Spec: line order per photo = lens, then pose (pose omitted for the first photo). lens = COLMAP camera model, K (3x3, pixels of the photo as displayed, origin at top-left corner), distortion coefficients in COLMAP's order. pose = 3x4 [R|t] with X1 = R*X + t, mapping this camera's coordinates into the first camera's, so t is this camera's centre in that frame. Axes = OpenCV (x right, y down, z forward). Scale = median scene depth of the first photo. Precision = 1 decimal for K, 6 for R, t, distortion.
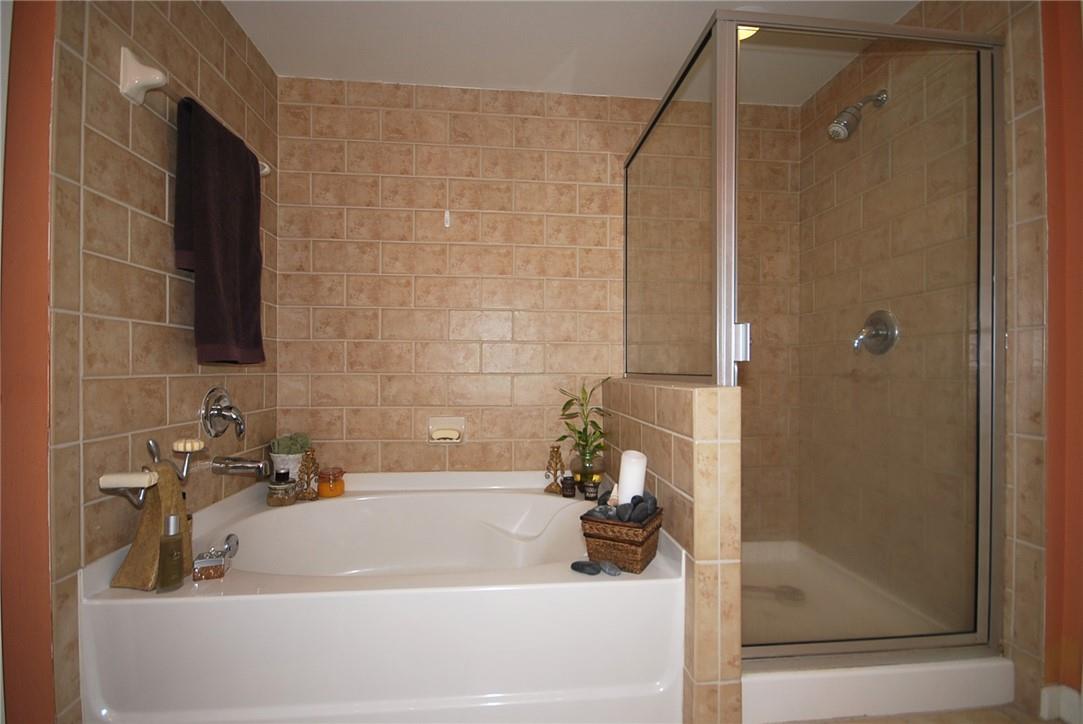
lens RADIAL K [[496.3, 0, 558.4], [0, 496.3, 367.3], [0, 0, 1]] dist [0.002499, -0.002827]
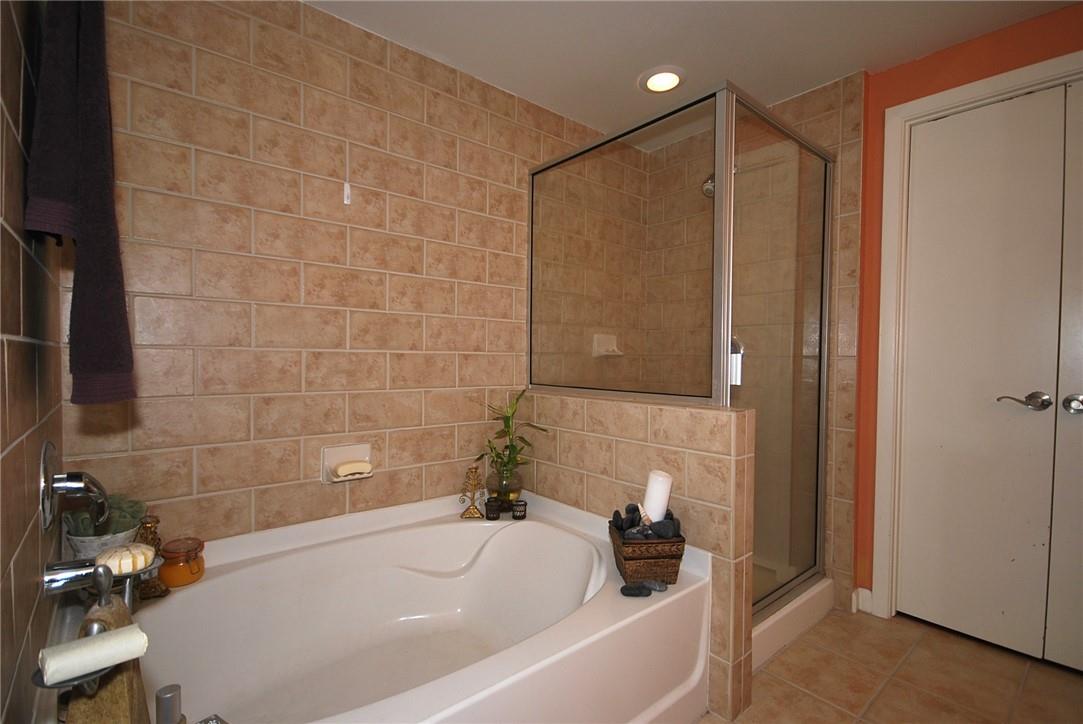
lens RADIAL K [[496.3, 0, 546.6], [0, 496.3, 367.4], [0, 0, 1]] dist [0.002499, -0.002827]
pose [[0.822711, -0.005627, 0.568432, -0.413118], [-0.010798, 0.999616, 0.025523, -0.048918], [-0.568358, -0.027136, 0.822334, 0.171845]]
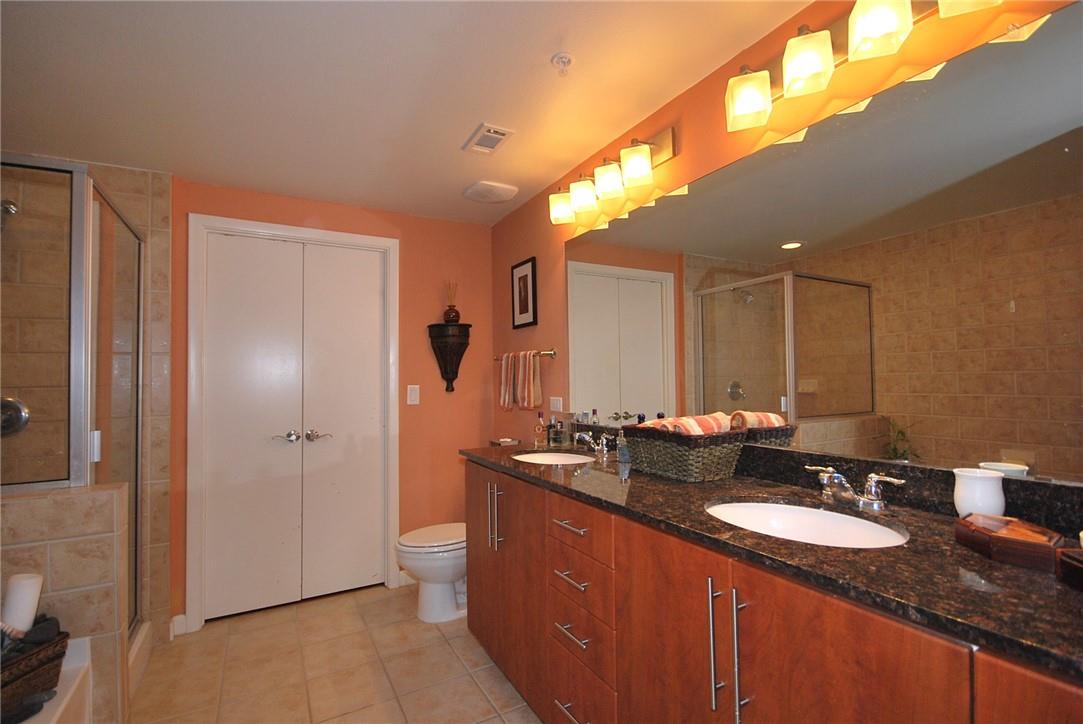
lens RADIAL K [[496.3, 0, 540.2], [0, 496.3, 365.2], [0, 0, 1]] dist [0.002499, -0.002827]
pose [[-0.398937, 0.024872, 0.916641, -0.718460], [0.010044, 0.999691, -0.022754, -0.128696], [-0.916923, 0.000129, -0.399064, 0.300492]]
